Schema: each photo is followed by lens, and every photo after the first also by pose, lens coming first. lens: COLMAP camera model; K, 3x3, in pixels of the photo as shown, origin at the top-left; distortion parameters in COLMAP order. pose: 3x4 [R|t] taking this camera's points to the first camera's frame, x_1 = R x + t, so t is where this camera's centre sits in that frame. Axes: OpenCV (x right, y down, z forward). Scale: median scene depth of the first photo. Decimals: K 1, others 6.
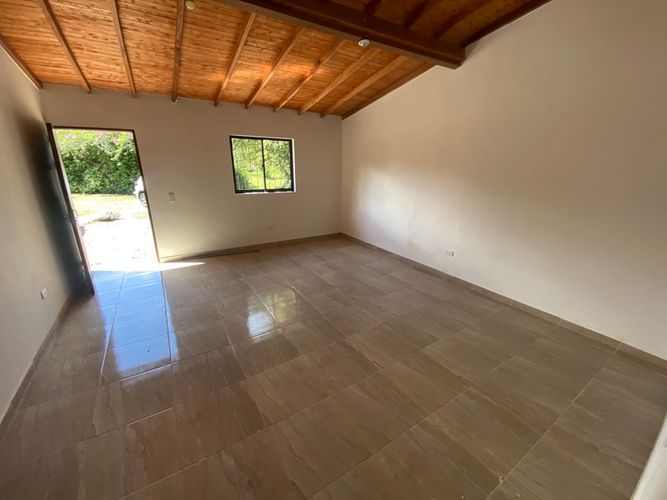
lens RADIAL K [[275.6, 0, 333.5], [0, 275.6, 250.0], [0, 0, 1]] dist [0.000716, -0.000218]
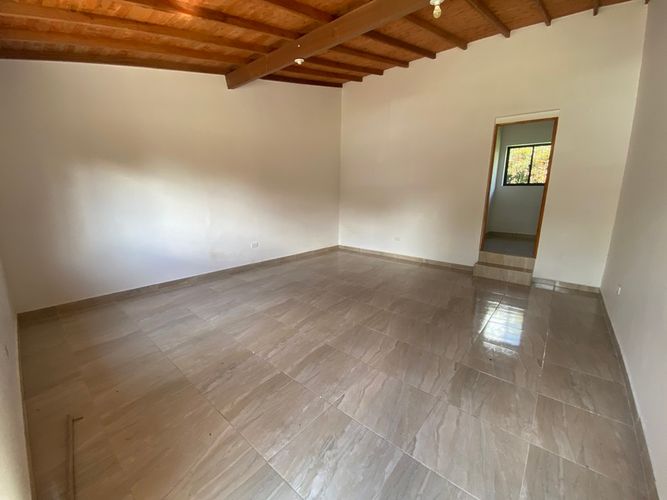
lens RADIAL K [[275.6, 0, 333.5], [0, 275.6, 250.0], [0, 0, 1]] dist [0.000716, -0.000218]
pose [[-0.319245, -0.205932, 0.925027, -0.748151], [0.274546, 0.914147, 0.298261, -0.216767], [-0.907032, 0.349181, -0.235299, 0.914601]]
